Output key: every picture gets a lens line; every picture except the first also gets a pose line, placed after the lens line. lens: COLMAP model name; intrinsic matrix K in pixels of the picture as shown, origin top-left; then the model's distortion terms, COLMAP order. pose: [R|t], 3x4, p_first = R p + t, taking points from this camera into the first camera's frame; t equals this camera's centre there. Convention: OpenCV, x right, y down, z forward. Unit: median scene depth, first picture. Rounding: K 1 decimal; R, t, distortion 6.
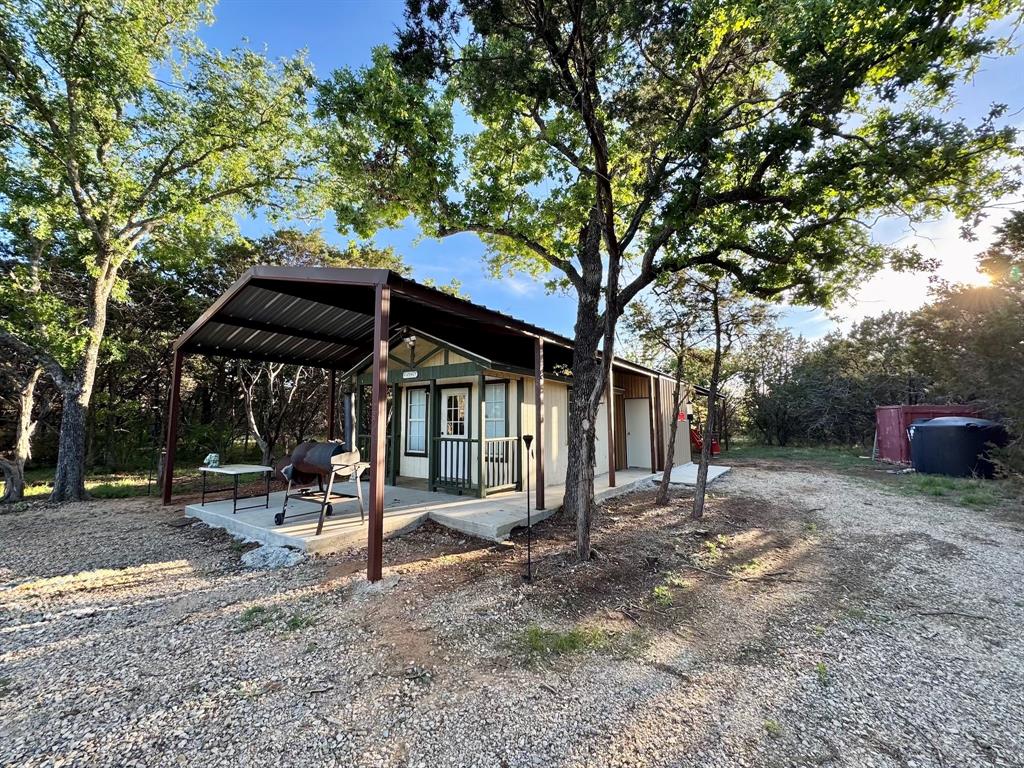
lens RADIAL K [[413.3, 0, 514.6], [0, 413.3, 381.7], [0, 0, 1]] dist [0.000425, -0.000004]
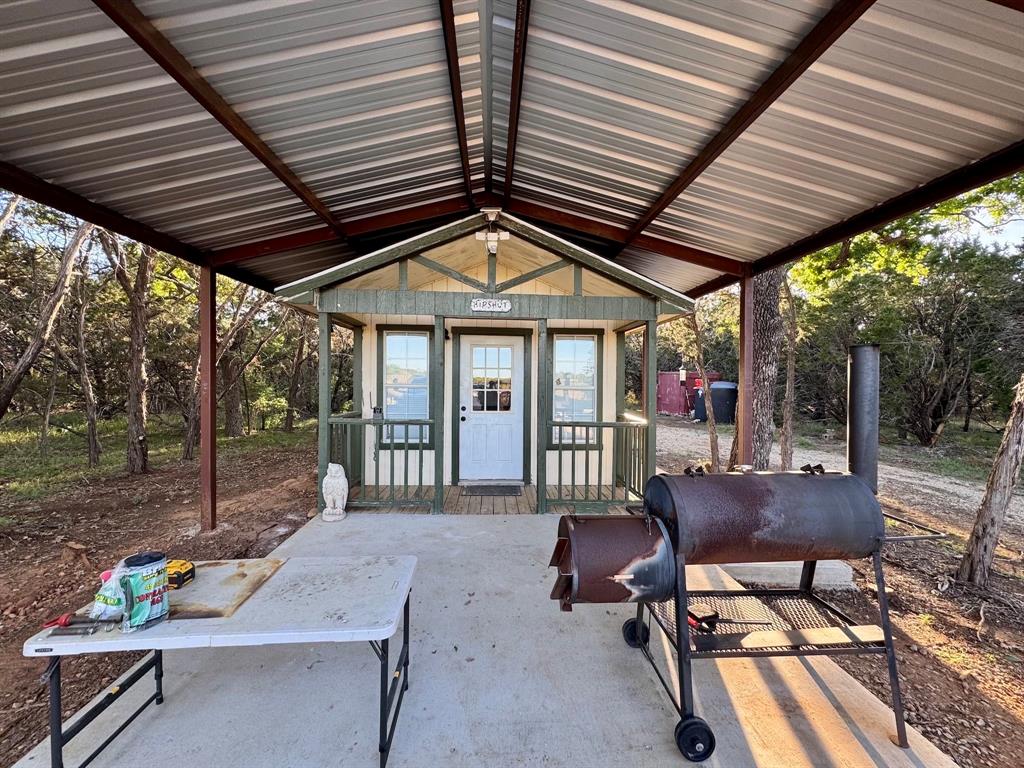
lens RADIAL K [[413.3, 0, 514.6], [0, 413.3, 381.7], [0, 0, 1]] dist [0.000425, -0.000004]
pose [[0.806121, 0.001074, 0.591750, -0.570629], [-0.063636, 0.994357, 0.084885, 0.035533], [-0.588319, -0.106084, 0.801640, 0.568791]]
